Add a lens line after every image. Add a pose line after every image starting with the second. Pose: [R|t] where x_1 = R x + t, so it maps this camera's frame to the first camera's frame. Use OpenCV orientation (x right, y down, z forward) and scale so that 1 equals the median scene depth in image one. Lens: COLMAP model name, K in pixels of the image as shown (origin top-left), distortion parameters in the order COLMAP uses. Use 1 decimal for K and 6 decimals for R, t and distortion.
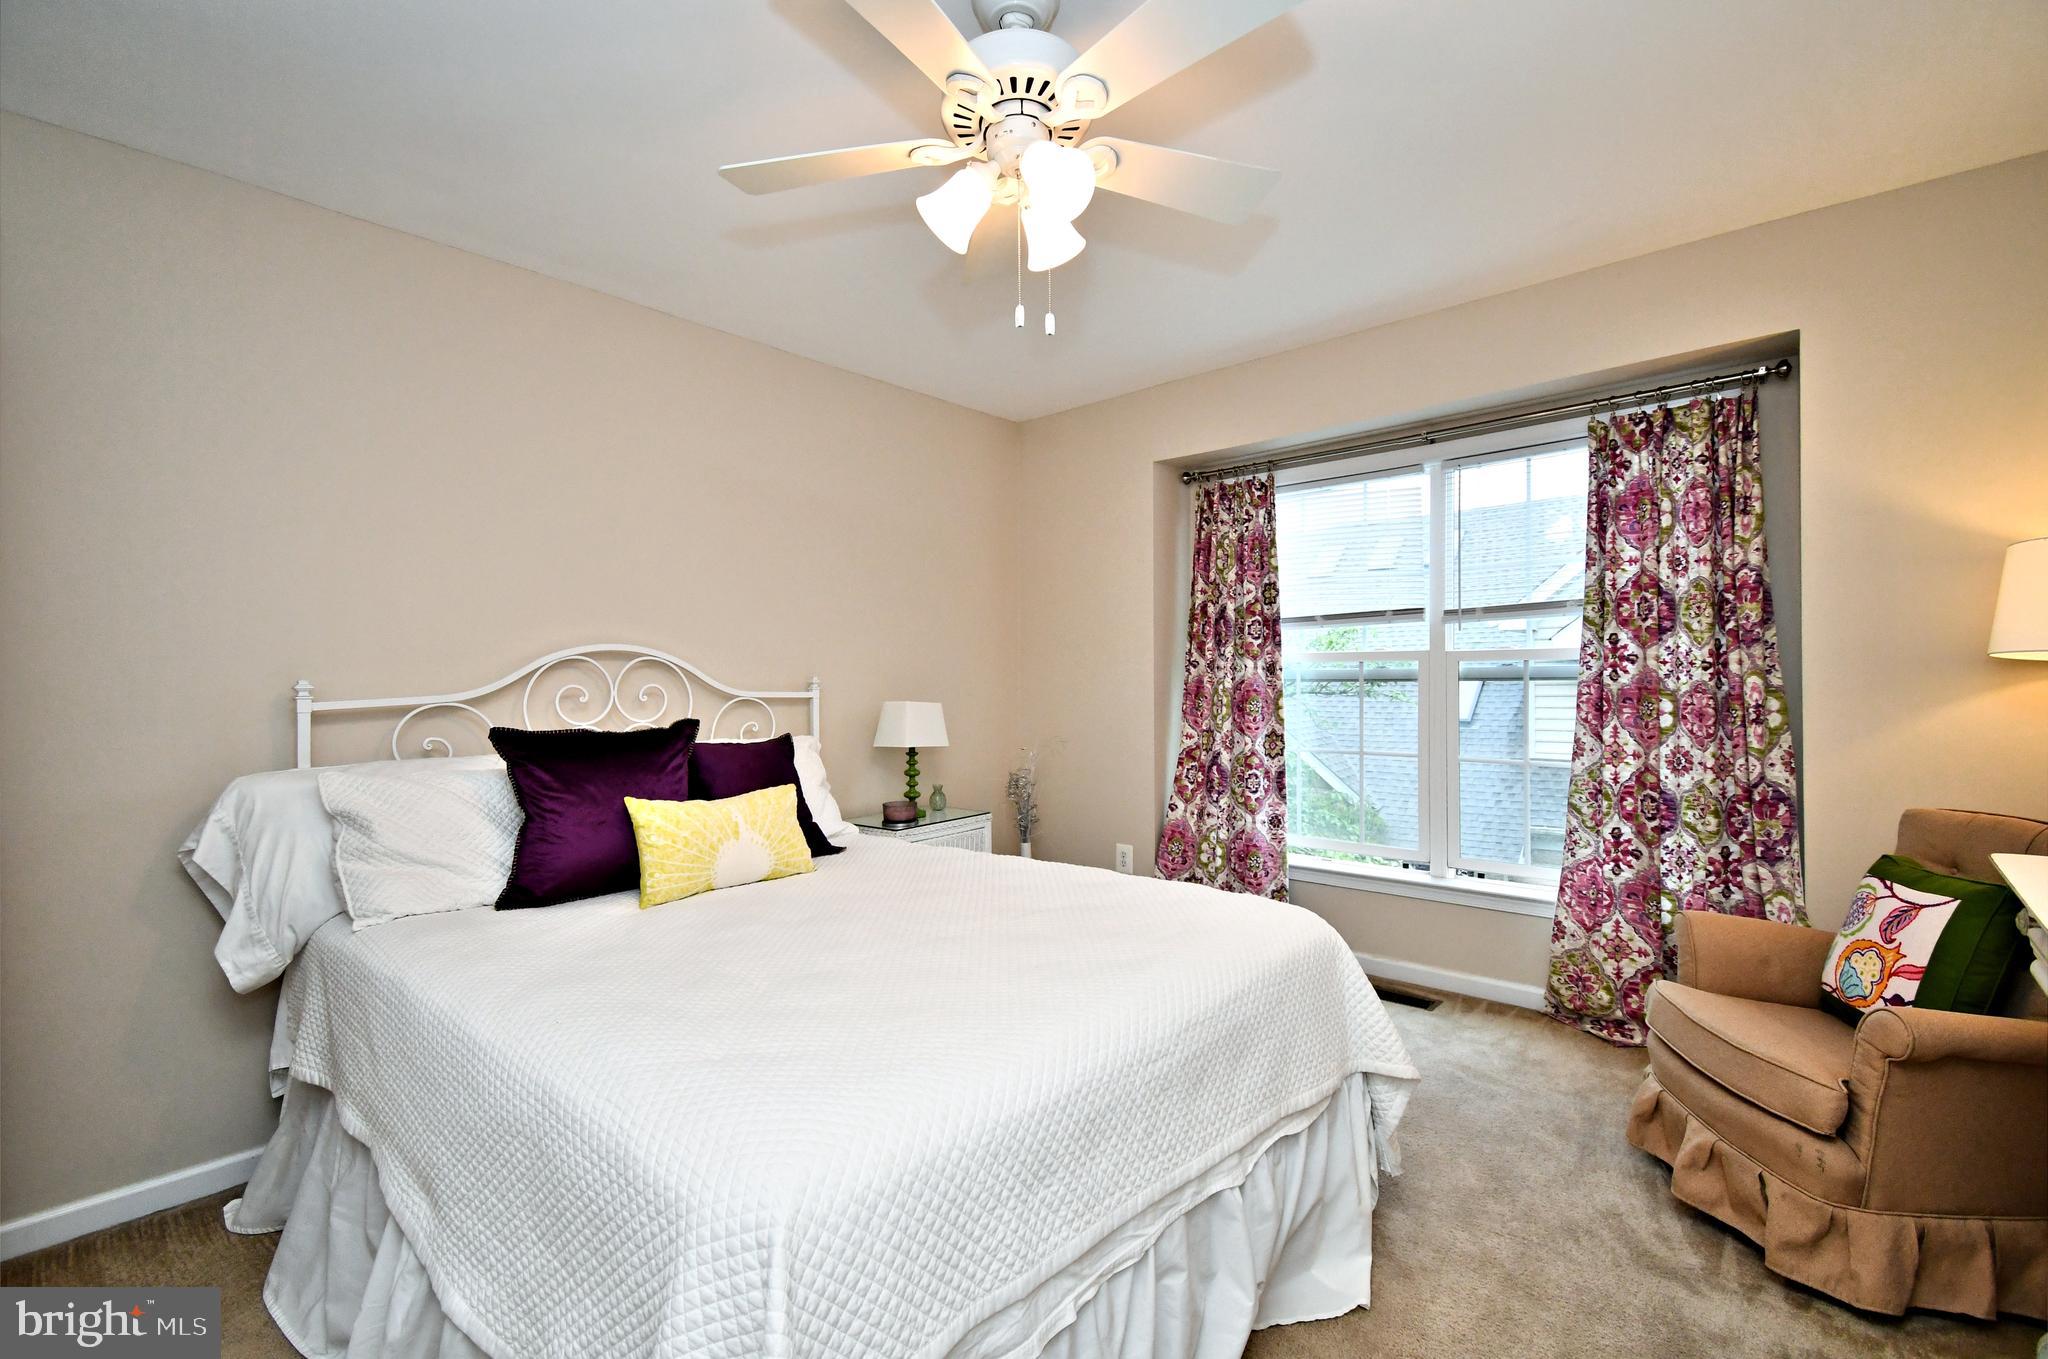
lens RADIAL K [[876.5, 0, 1032.0], [0, 876.5, 674.9], [0, 0, 1]] dist [0.015796, -0.000164]
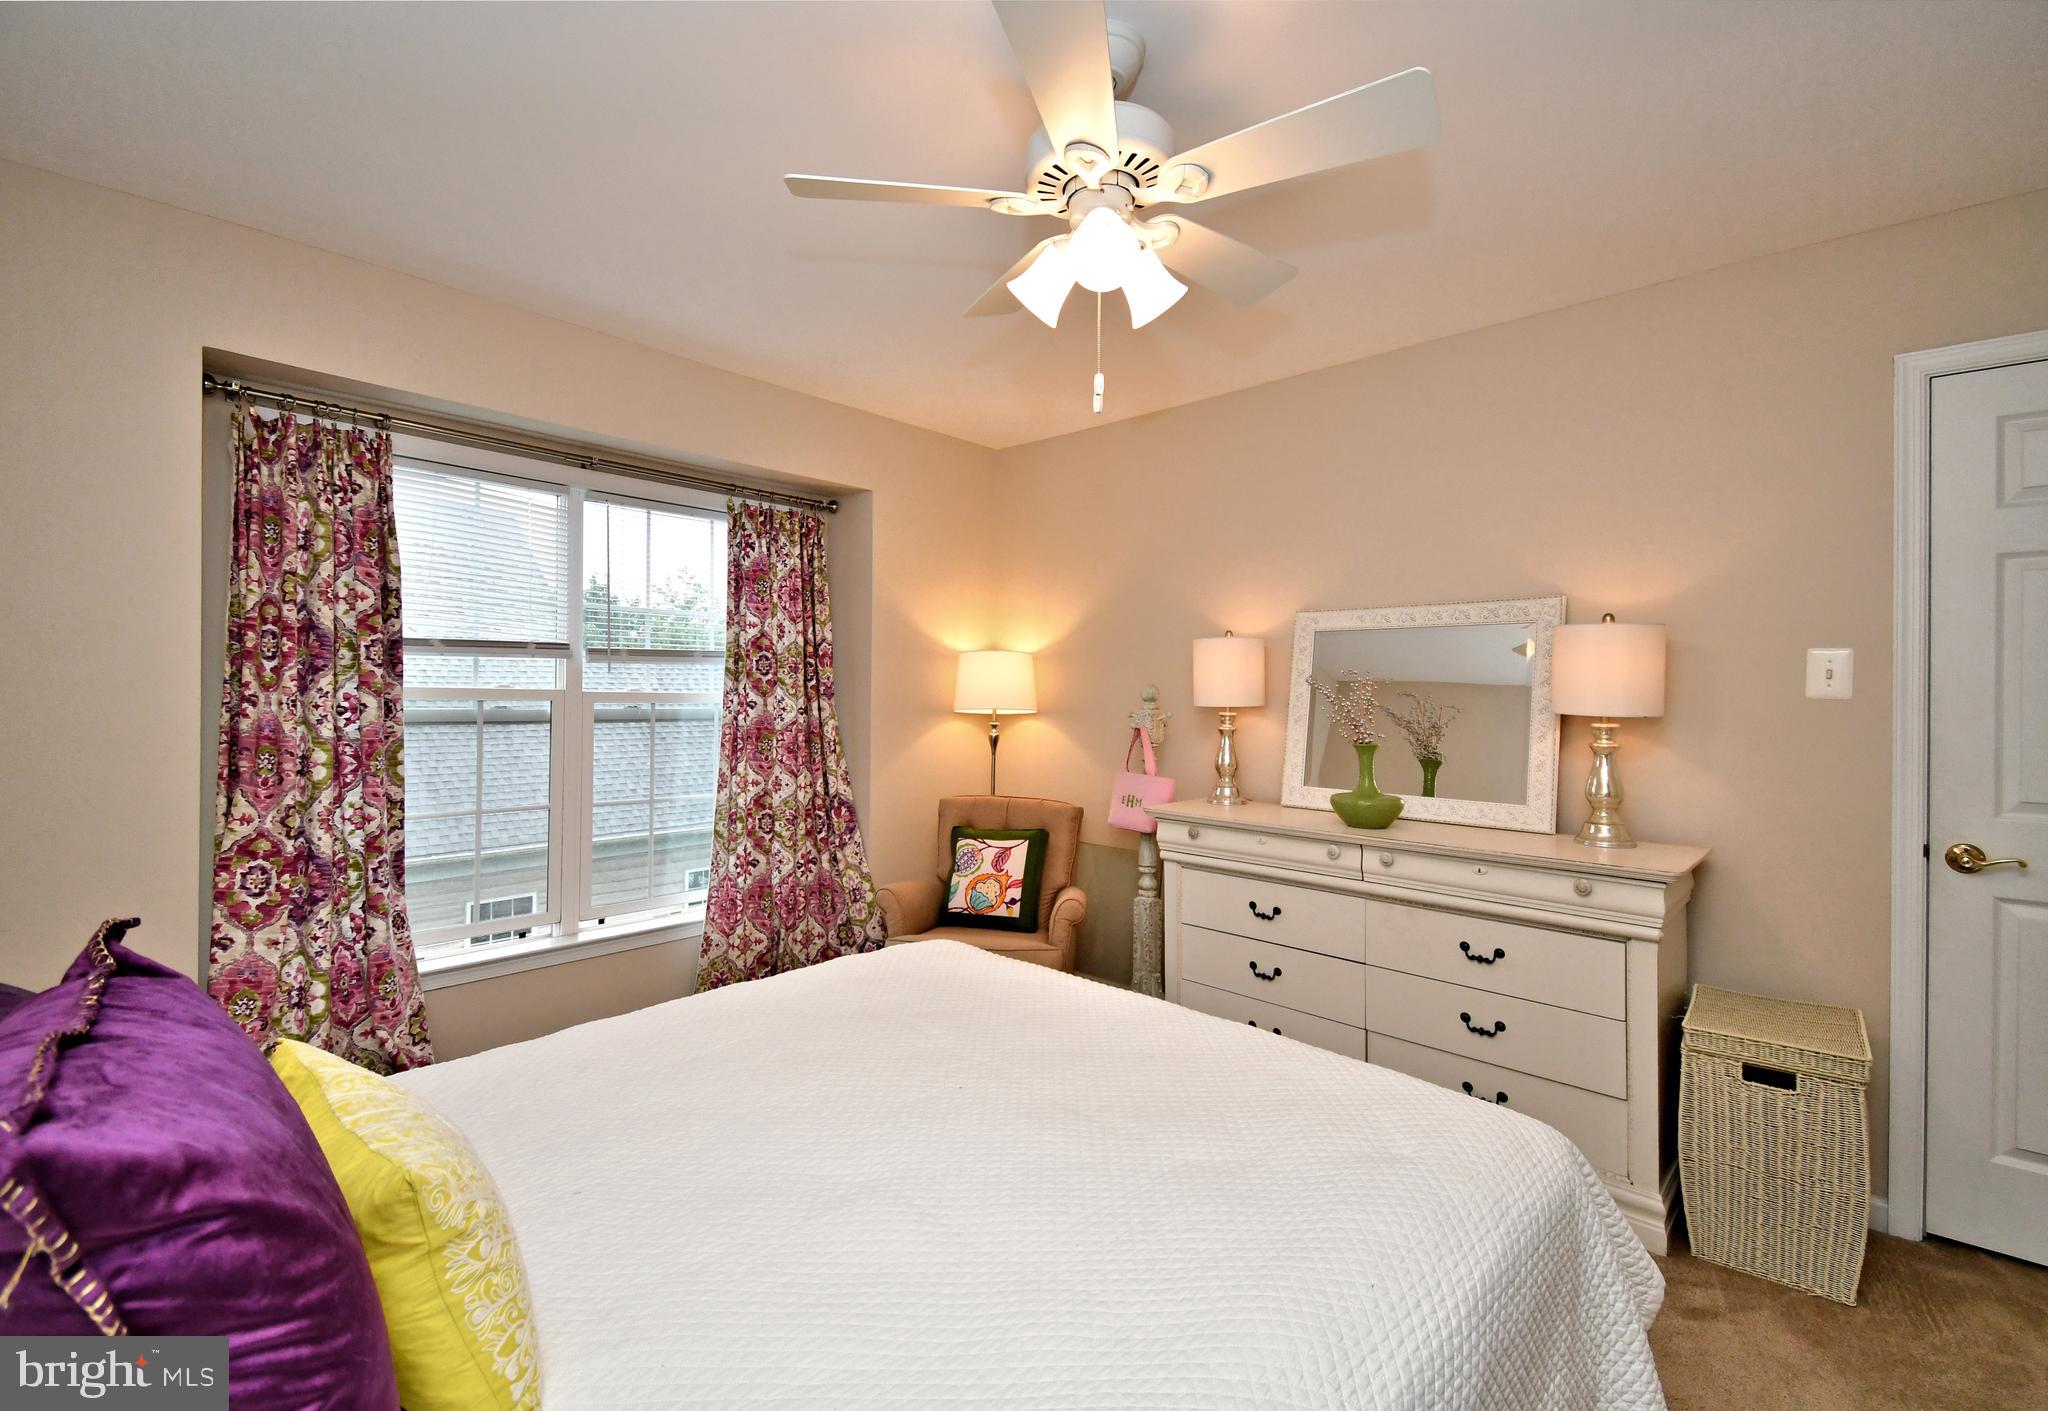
lens RADIAL K [[885.1, 0, 1024.0], [0, 885.1, 705.5], [0, 0, 1]] dist [0.000307, -0.000044]
pose [[0.043414, 0.001675, 0.999056, -0.516704], [-0.015771, 0.999875, -0.000991, -0.021113], [-0.998933, -0.015713, 0.043435, 0.554655]]
